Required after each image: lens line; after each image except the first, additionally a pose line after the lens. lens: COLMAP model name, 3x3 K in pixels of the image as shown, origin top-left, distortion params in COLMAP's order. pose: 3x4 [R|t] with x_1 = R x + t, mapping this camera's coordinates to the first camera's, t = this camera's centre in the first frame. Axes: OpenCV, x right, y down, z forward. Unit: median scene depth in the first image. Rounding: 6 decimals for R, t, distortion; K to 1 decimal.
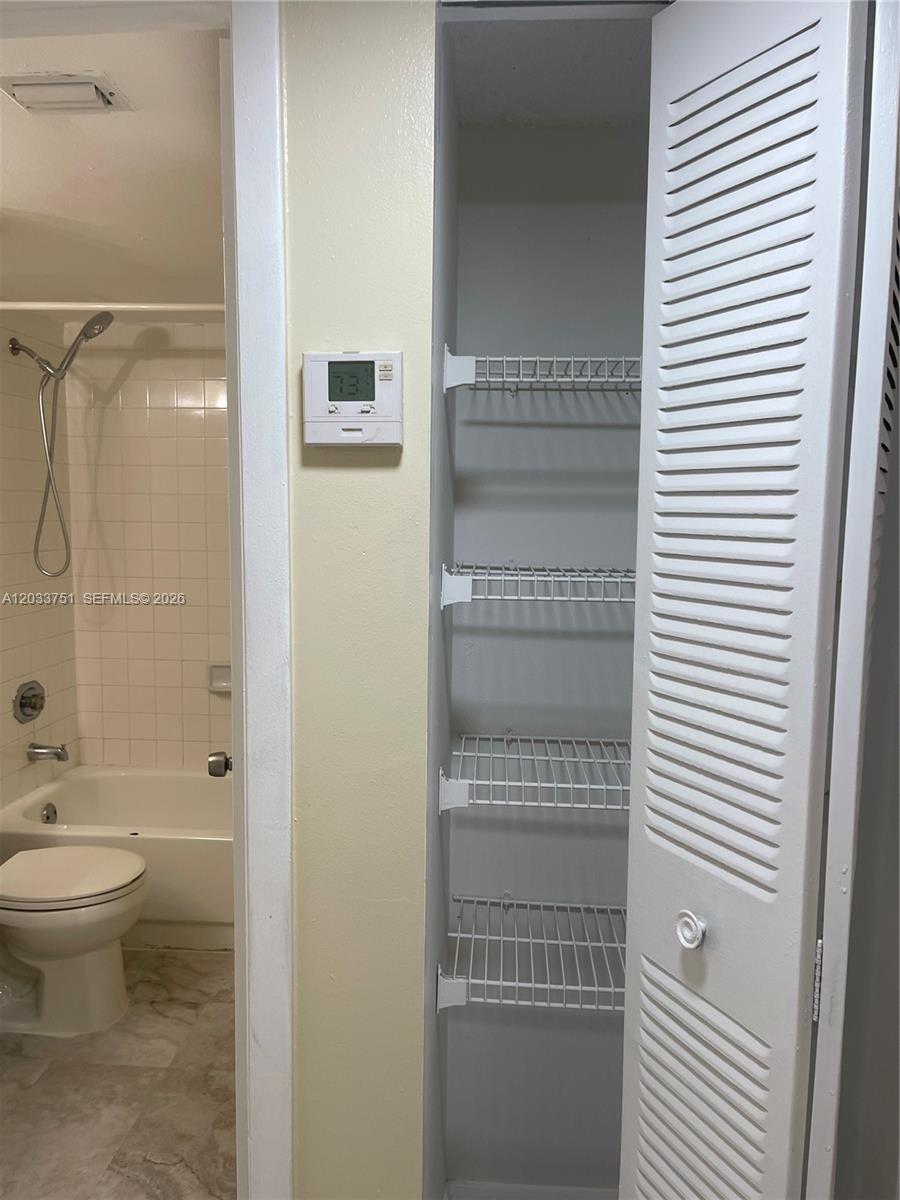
lens RADIAL K [[911.3, 0, 450.2], [0, 911.3, 608.6], [0, 0, 1]] dist [0.072119, -0.100334]
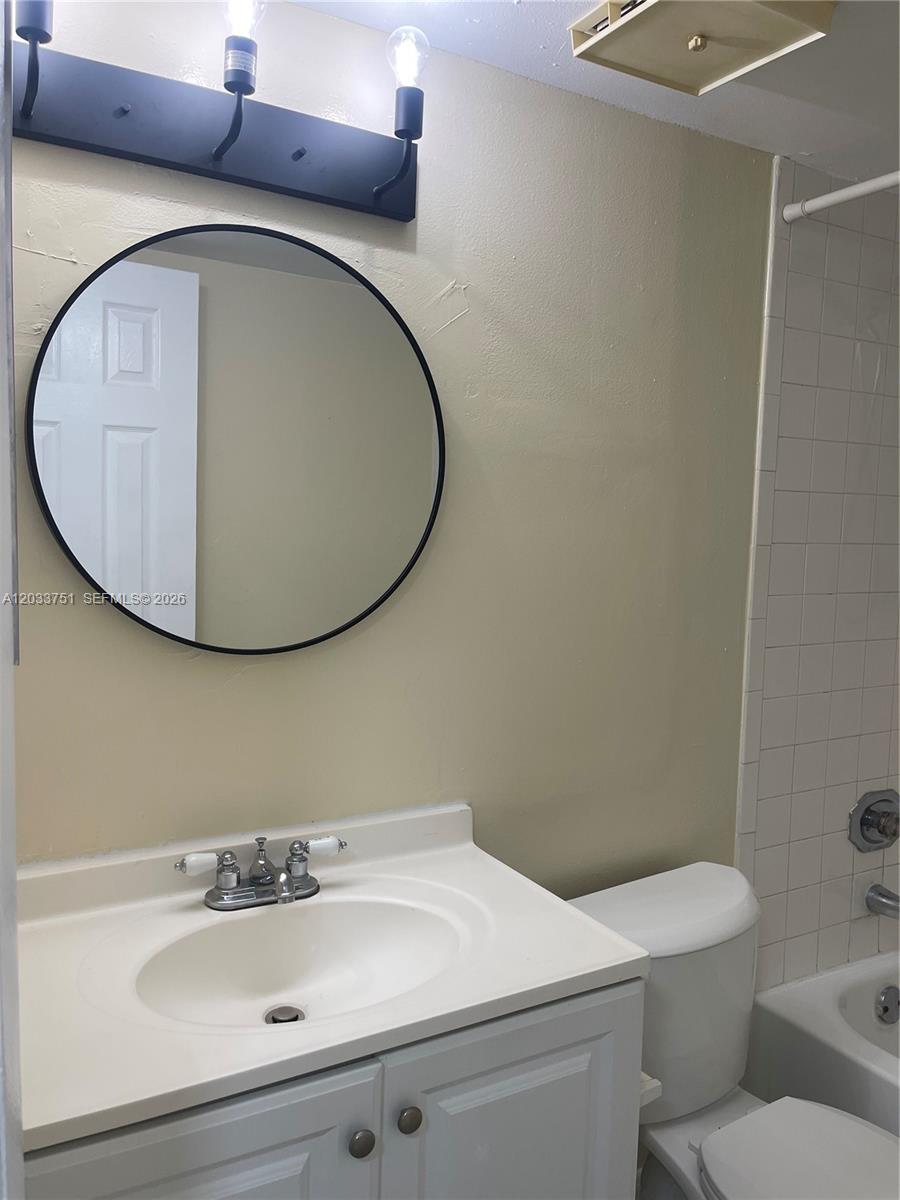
lens RADIAL K [[911.3, 0, 450.3], [0, 911.3, 595.2], [0, 0, 1]] dist [0.072119, -0.100334]
pose [[0.555322, 0.073320, -0.828397, -0.098550], [-0.112158, 0.993609, 0.012756, -0.030560], [0.824037, 0.085828, 0.559996, 0.375875]]
